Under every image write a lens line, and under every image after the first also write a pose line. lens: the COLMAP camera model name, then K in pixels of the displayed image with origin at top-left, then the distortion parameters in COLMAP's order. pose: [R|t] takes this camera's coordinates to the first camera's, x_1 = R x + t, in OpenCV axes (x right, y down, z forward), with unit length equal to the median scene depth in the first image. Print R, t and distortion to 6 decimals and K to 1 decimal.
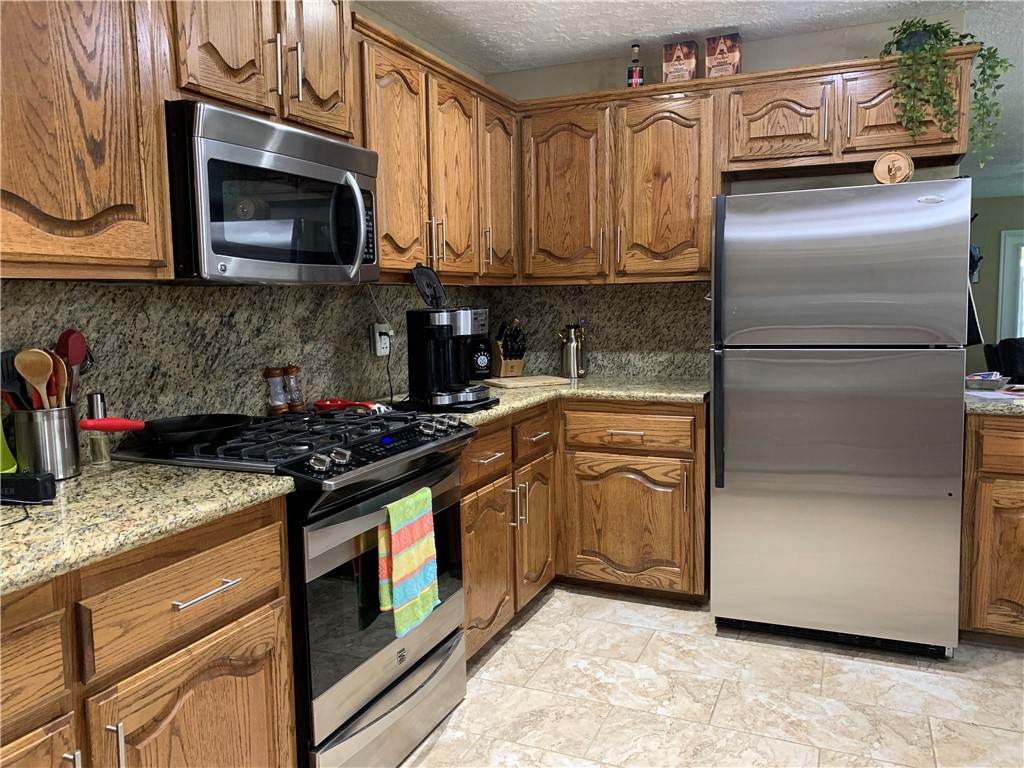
lens RADIAL K [[776.3, 0, 512.8], [0, 776.3, 379.7], [0, 0, 1]] dist [-0.002660, -0.004059]
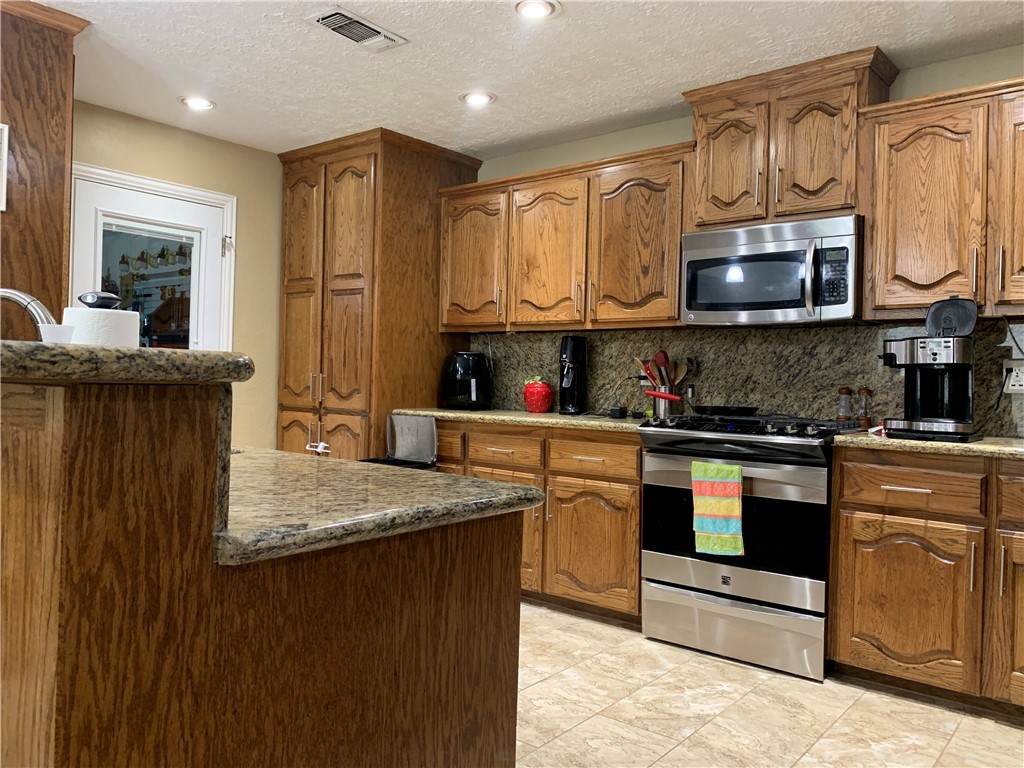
lens RADIAL K [[776.3, 0, 512.9], [0, 776.3, 380.5], [0, 0, 1]] dist [-0.002660, -0.004059]
pose [[-0.275777, 0.012393, -0.961142, 1.311378], [-0.117398, 0.991997, 0.046475, -0.026426], [0.954025, 0.125653, -0.272115, 0.956371]]
